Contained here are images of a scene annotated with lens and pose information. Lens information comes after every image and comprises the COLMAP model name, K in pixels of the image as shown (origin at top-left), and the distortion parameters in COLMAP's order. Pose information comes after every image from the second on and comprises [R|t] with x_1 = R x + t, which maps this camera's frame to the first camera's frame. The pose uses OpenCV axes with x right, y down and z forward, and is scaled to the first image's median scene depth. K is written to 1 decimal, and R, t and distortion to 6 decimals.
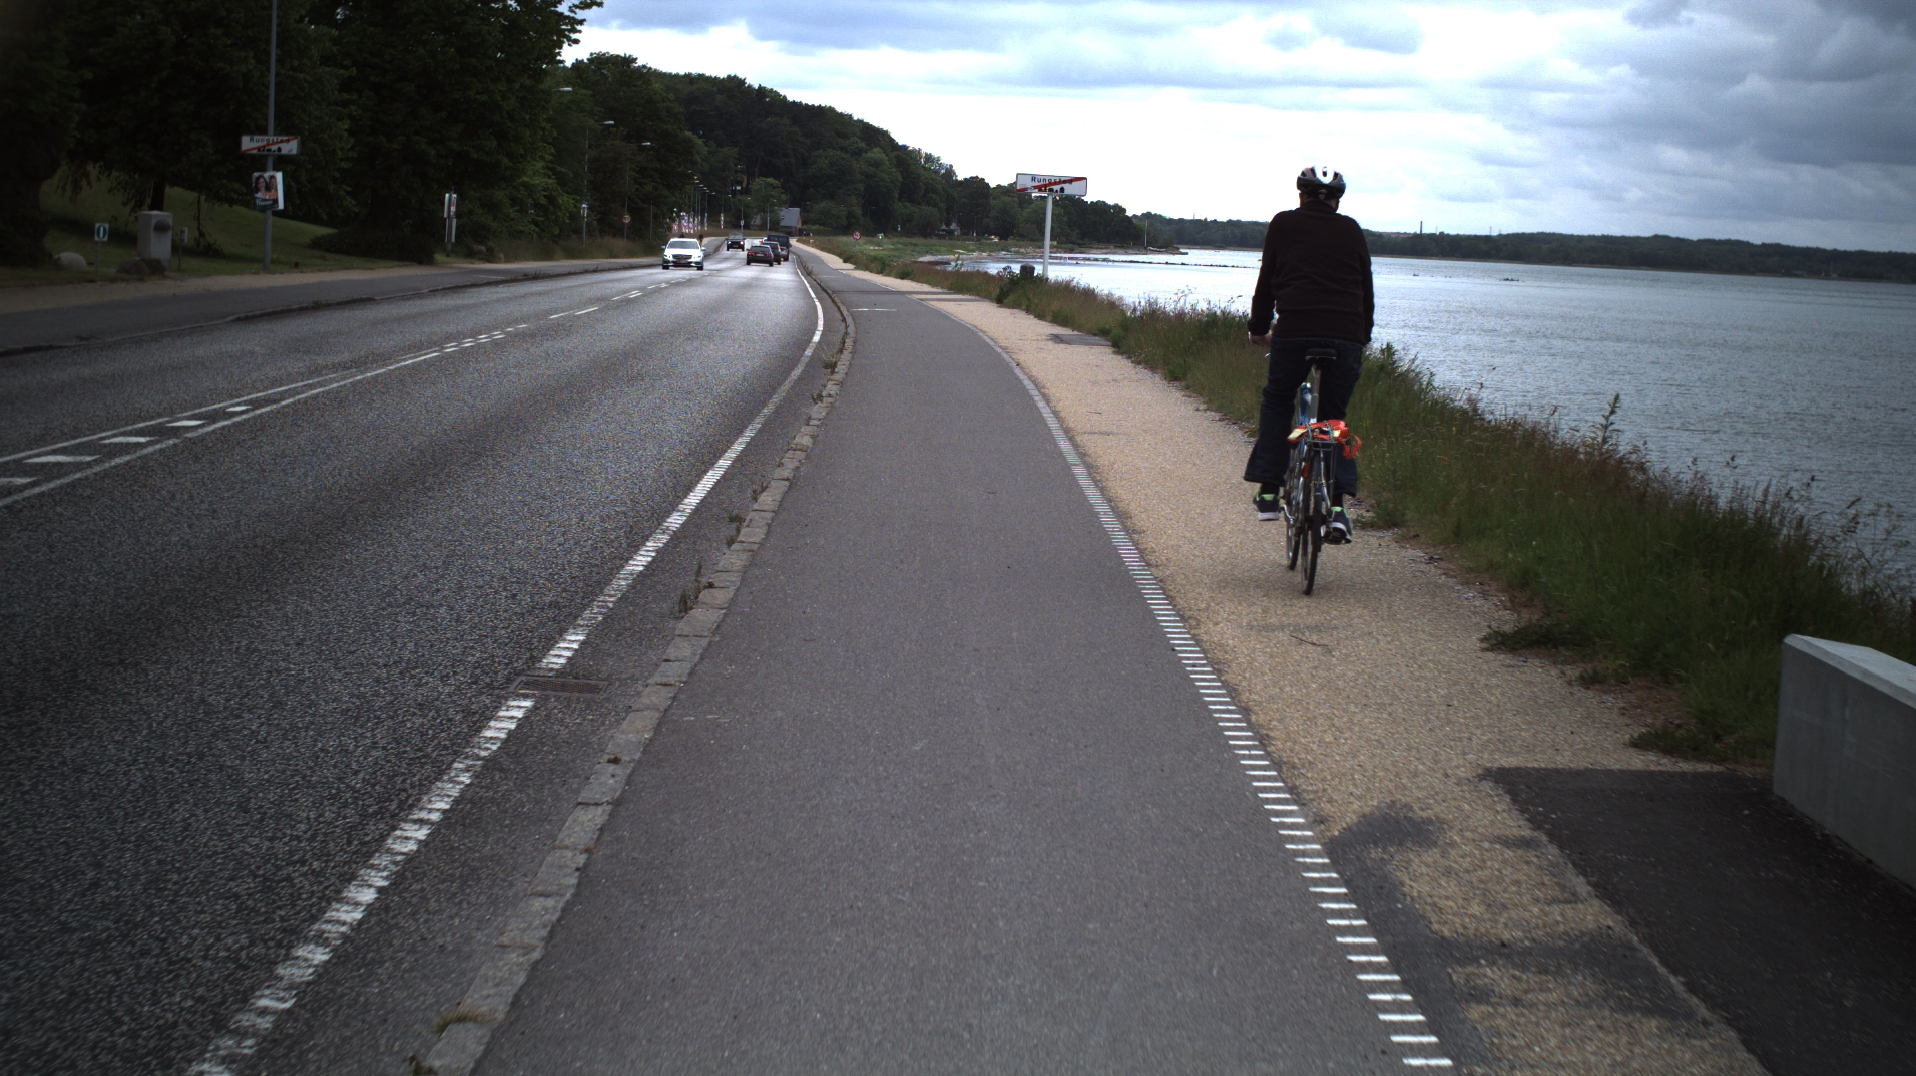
lens RADIAL K [[1489.2, 0, 961.9], [0, 1489.2, 536.0], [0, 0, 1]] dist [-0.055474, 0.002846]
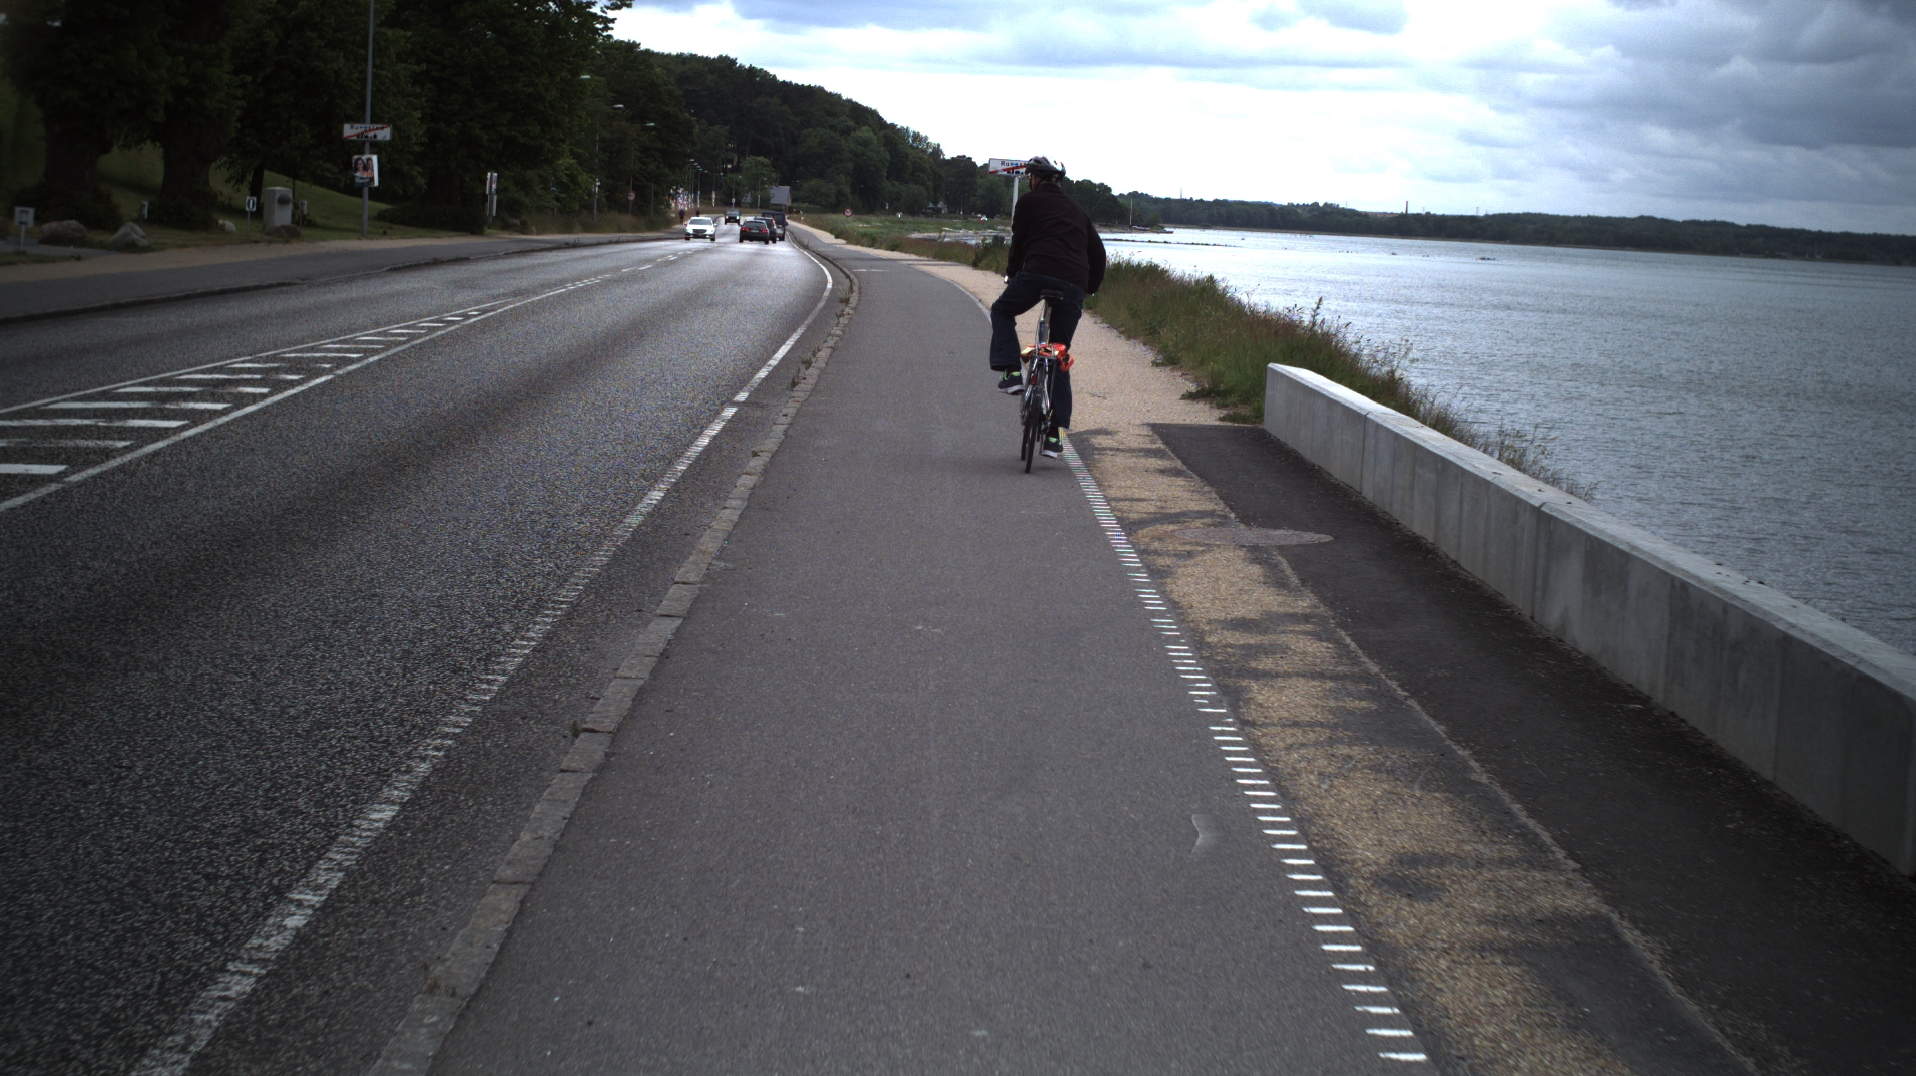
lens RADIAL K [[1508.4, 0, 956.3], [0, 1508.4, 536.7], [0, 0, 1]] dist [-0.056864, 0.001704]
pose [[0.999987, 0.001985, 0.004674, 0.001811], [-0.002038, 0.999933, 0.011390, 0.016650], [-0.004651, -0.011400, 0.999924, -0.075894]]
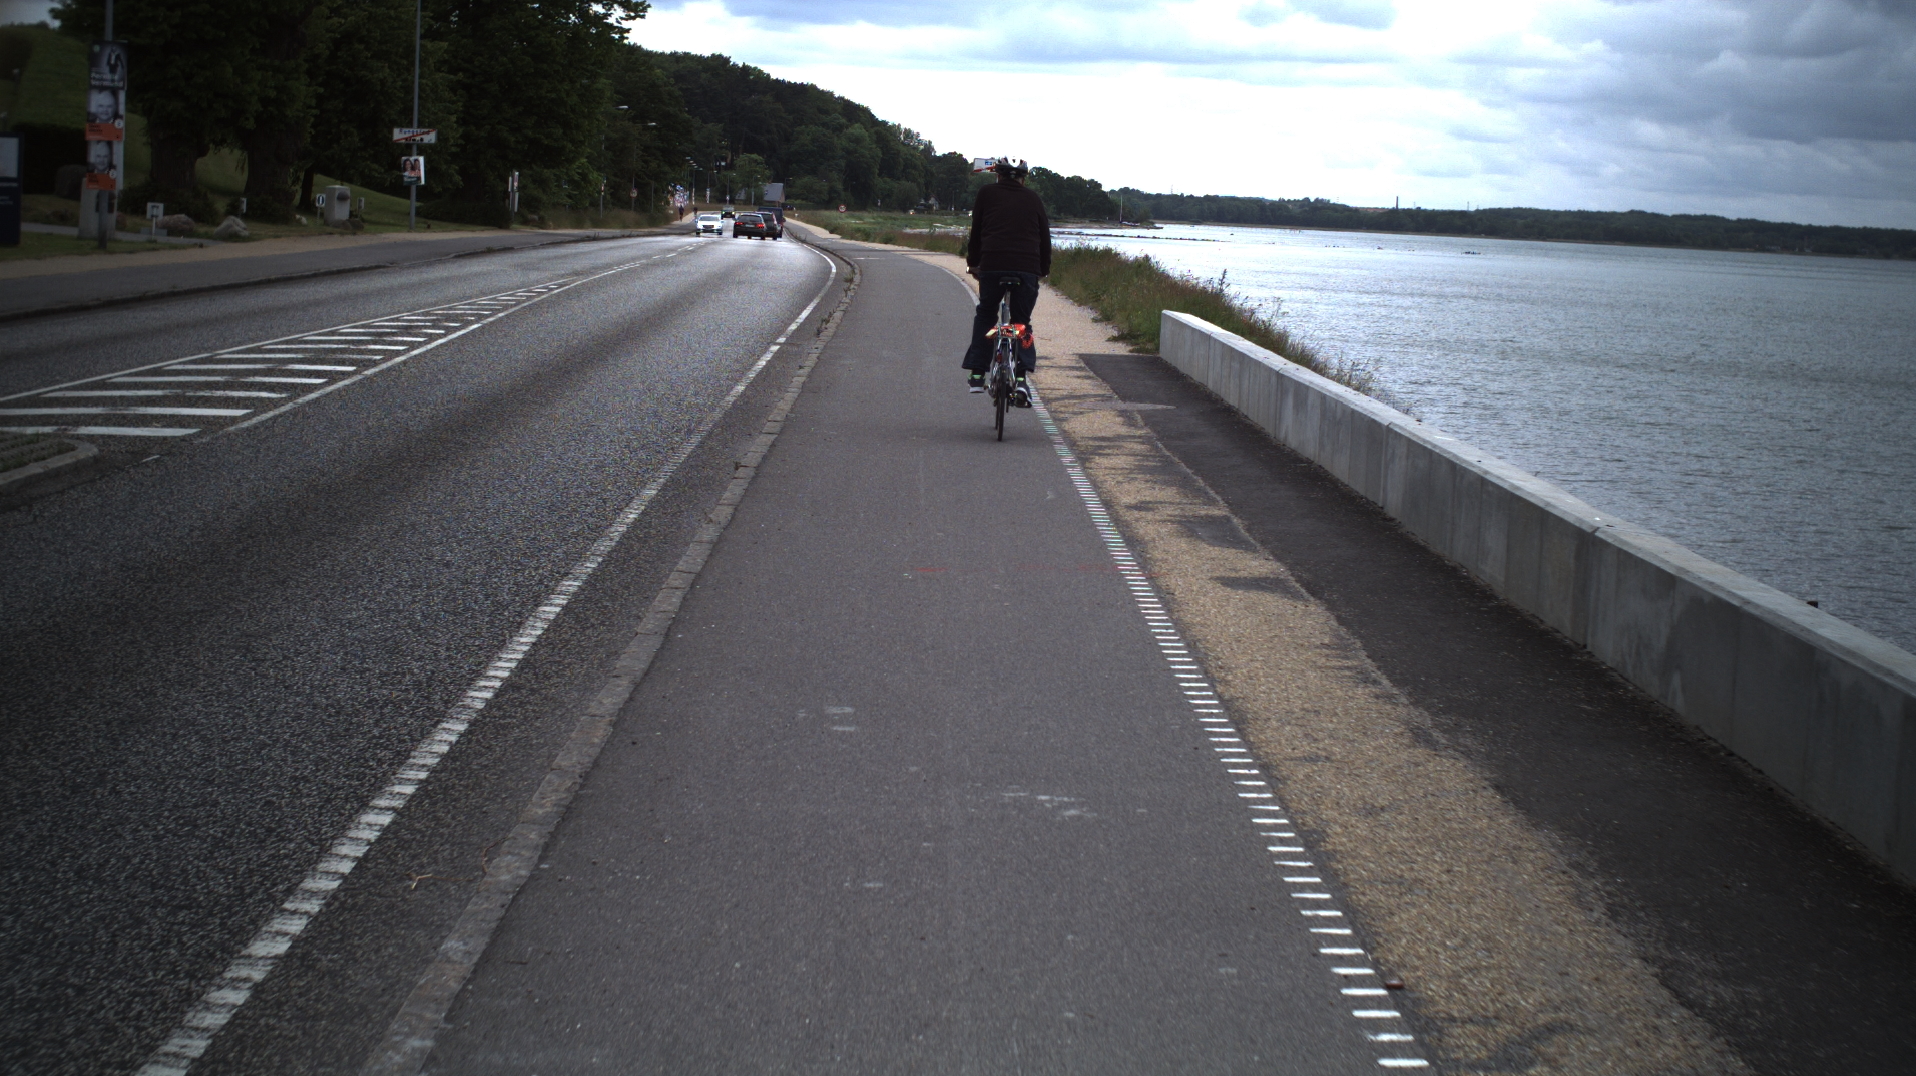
lens RADIAL K [[1521.7, 0, 956.2], [0, 1521.7, 545.5], [0, 0, 1]] dist [-0.054310, -0.005167]
pose [[0.999957, -0.001920, 0.009030, 0.002734], [0.001764, 0.999850, 0.017228, 0.028054], [-0.009062, -0.017211, 0.999811, -0.128246]]
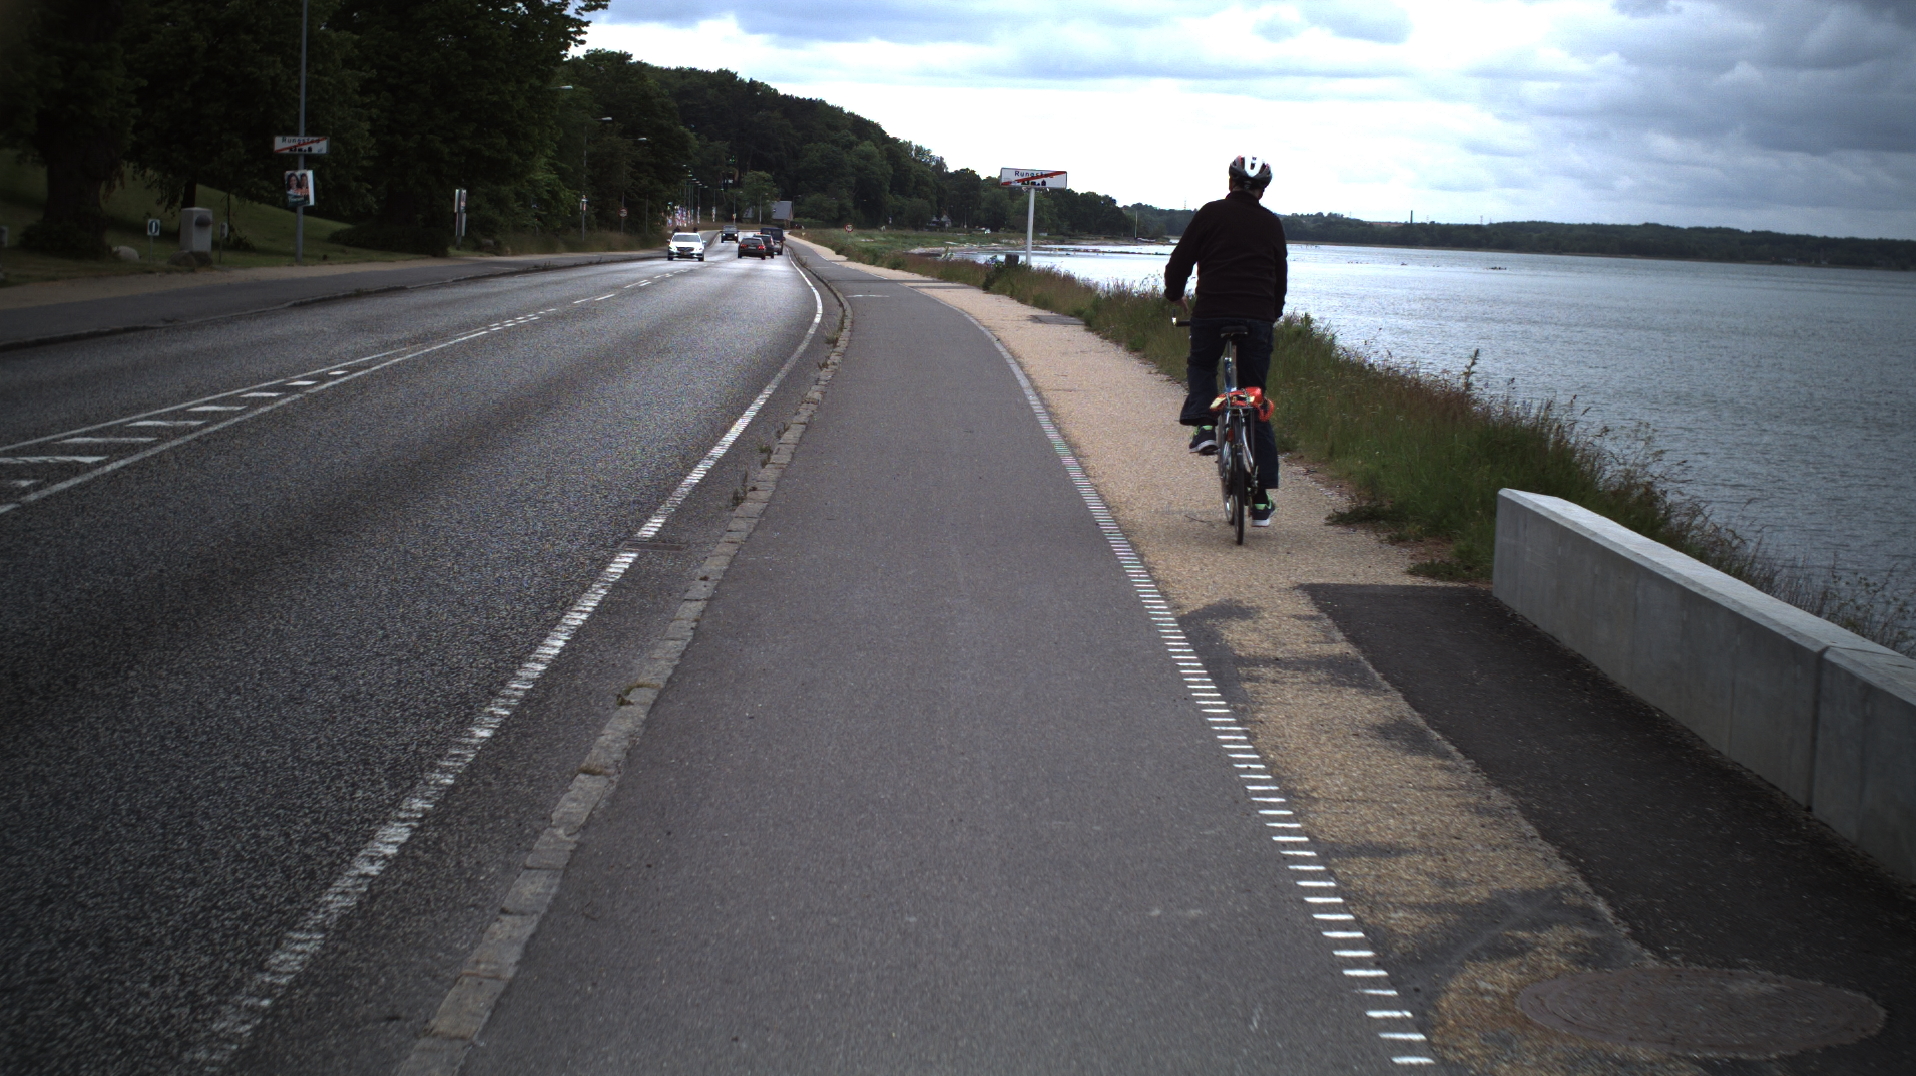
lens RADIAL K [[1496.0, 0, 958.7], [0, 1496.0, 535.4], [0, 0, 1]] dist [-0.057034, 0.005714]
pose [[0.999979, -0.006072, 0.002443, 0.000758], [0.006063, 0.999974, 0.003823, 0.005434], [-0.002466, -0.003808, 0.999990, -0.025226]]
